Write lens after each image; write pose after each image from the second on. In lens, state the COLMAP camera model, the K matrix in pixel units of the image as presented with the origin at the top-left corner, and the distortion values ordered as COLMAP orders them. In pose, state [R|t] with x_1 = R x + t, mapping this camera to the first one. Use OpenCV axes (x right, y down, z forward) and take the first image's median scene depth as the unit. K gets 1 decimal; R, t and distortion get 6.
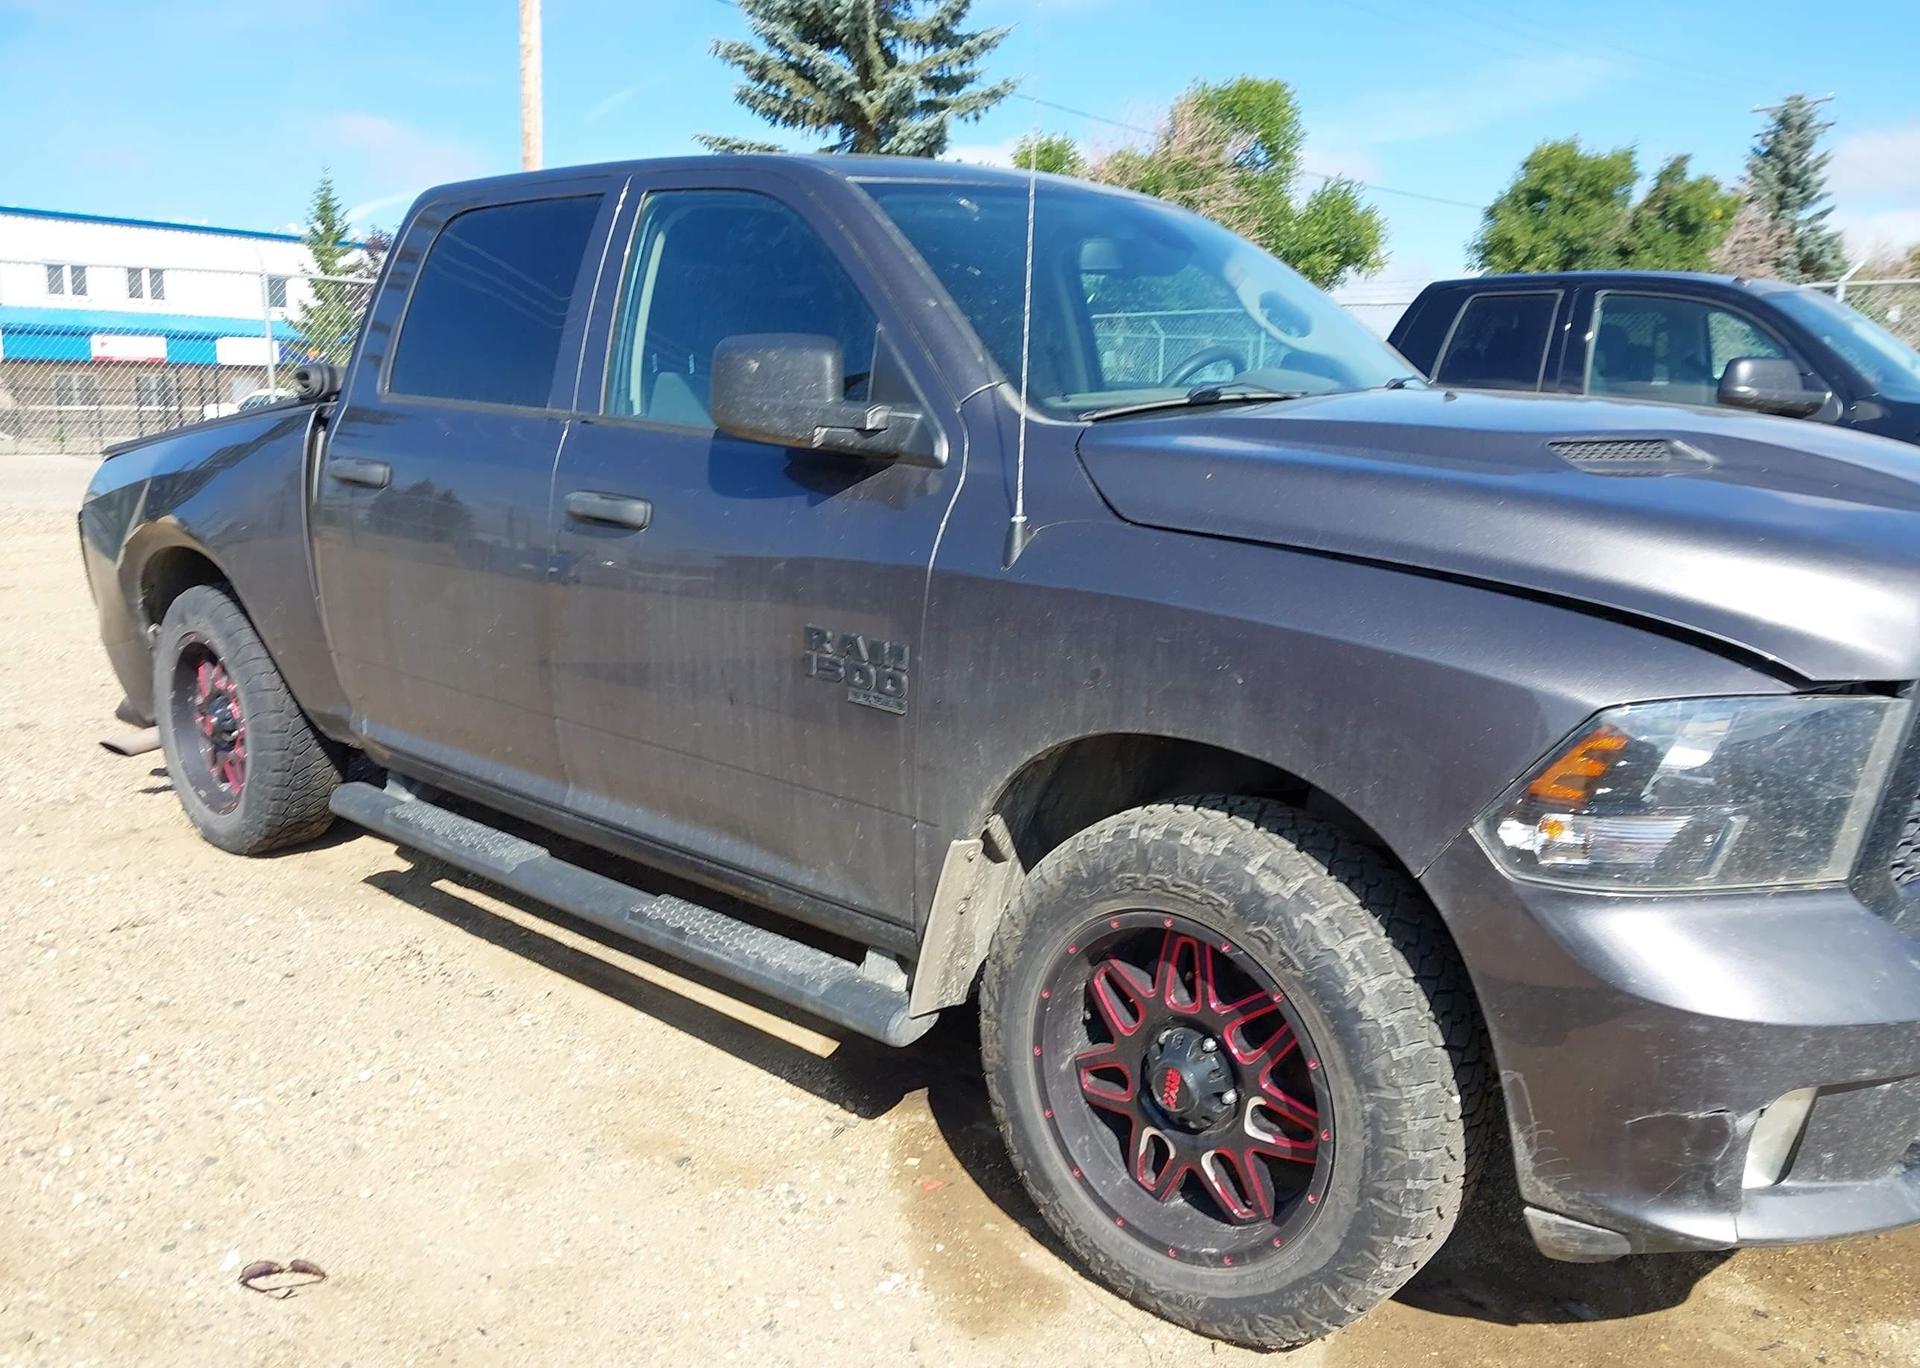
lens RADIAL K [[1677.7, 0, 962.0], [0, 1677.7, 666.8], [0, 0, 1]] dist [-0.011567, -0.039609]
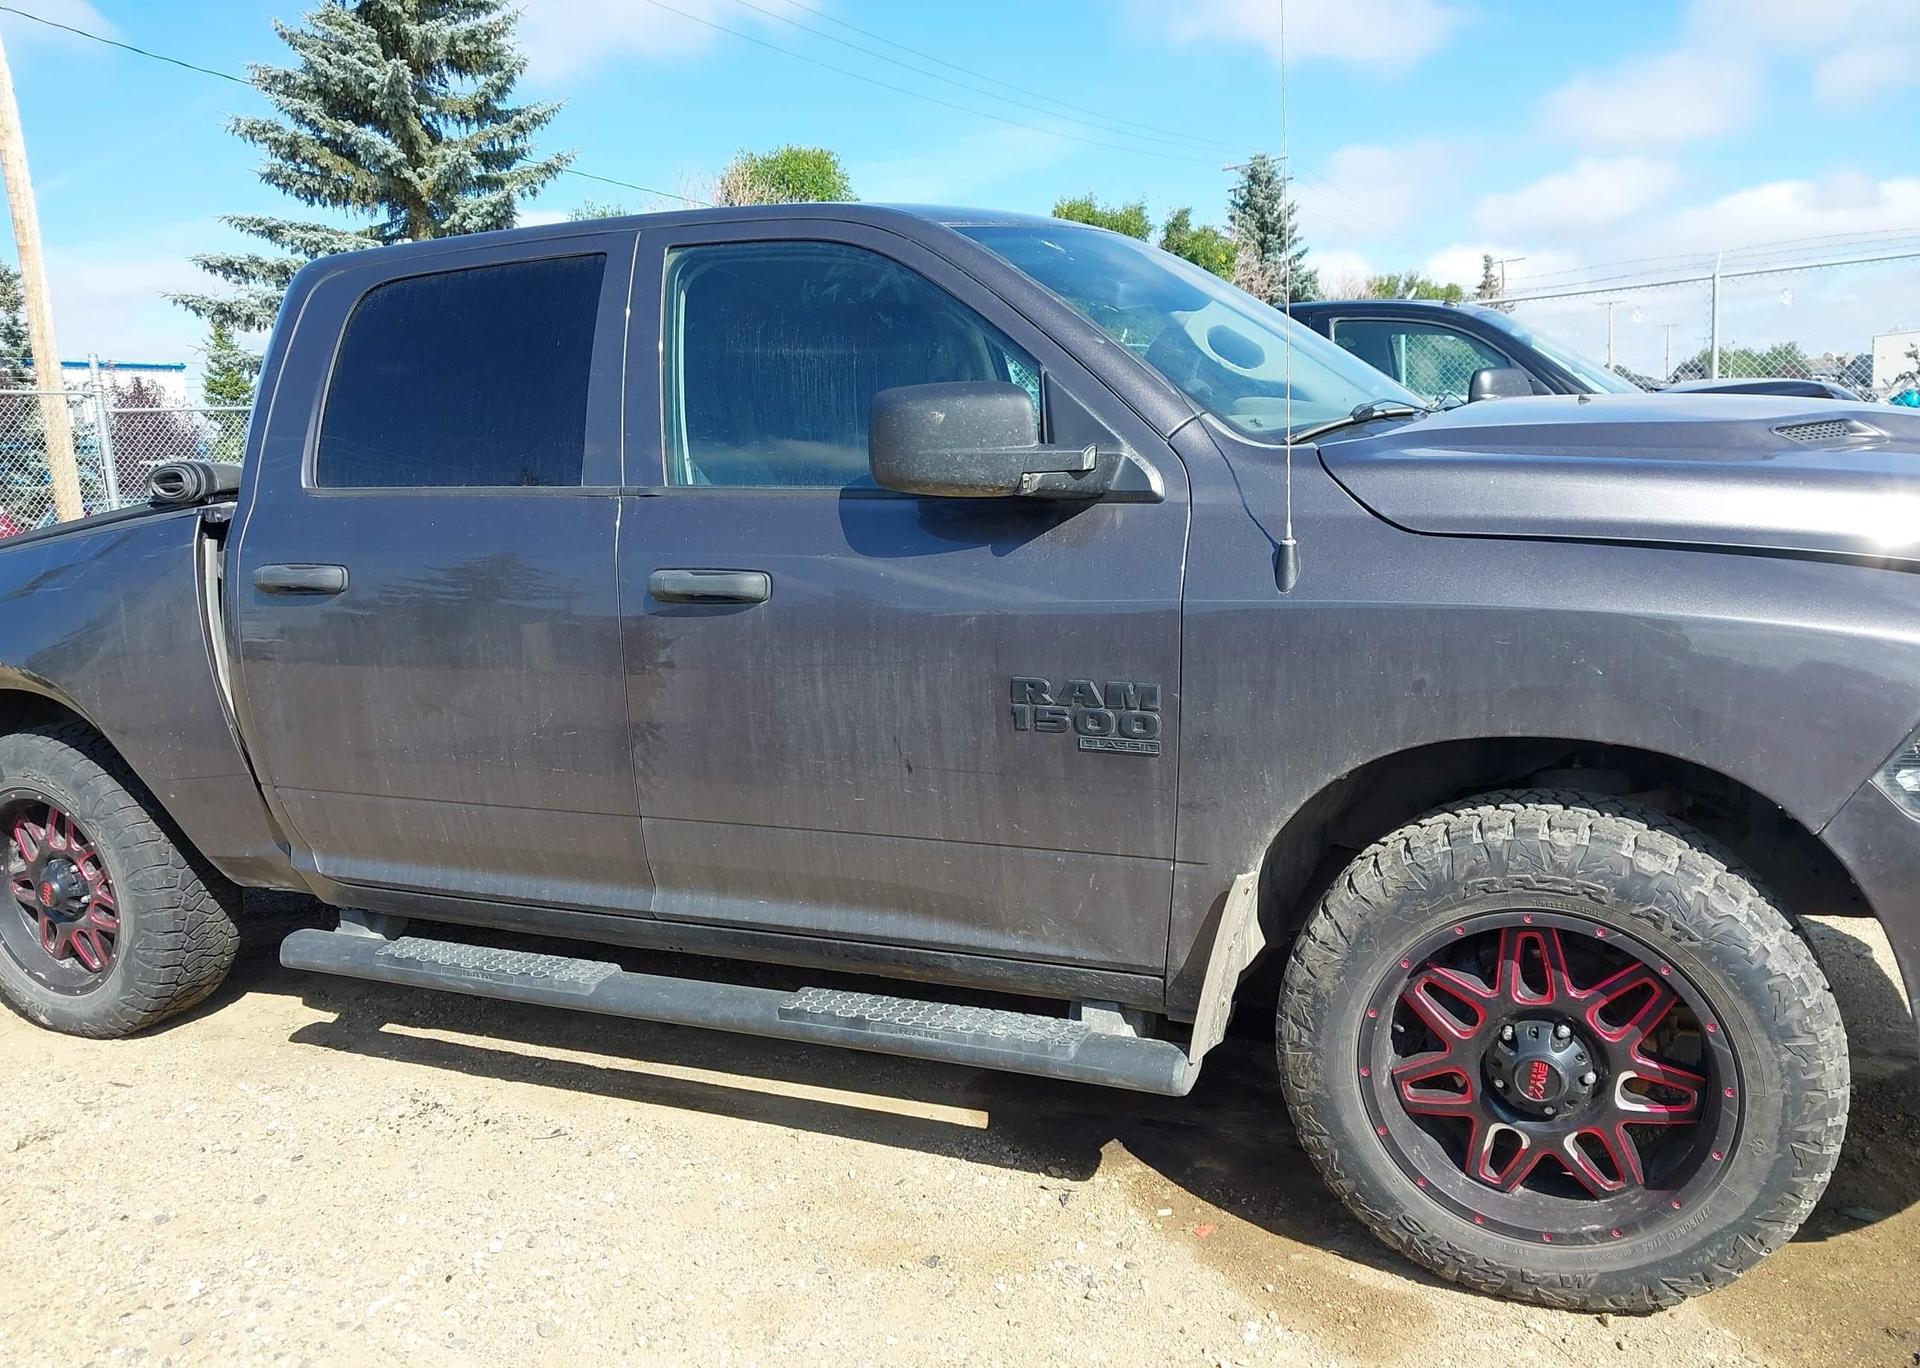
lens RADIAL K [[1602.1, 0, 961.3], [0, 1602.1, 675.5], [0, 0, 1]] dist [-0.016838, 0.014414]
pose [[0.943170, -0.115367, 0.311642, -0.426892], [0.123153, 0.992373, -0.005349, -0.028454], [-0.308648, 0.043424, 0.950184, 0.149681]]
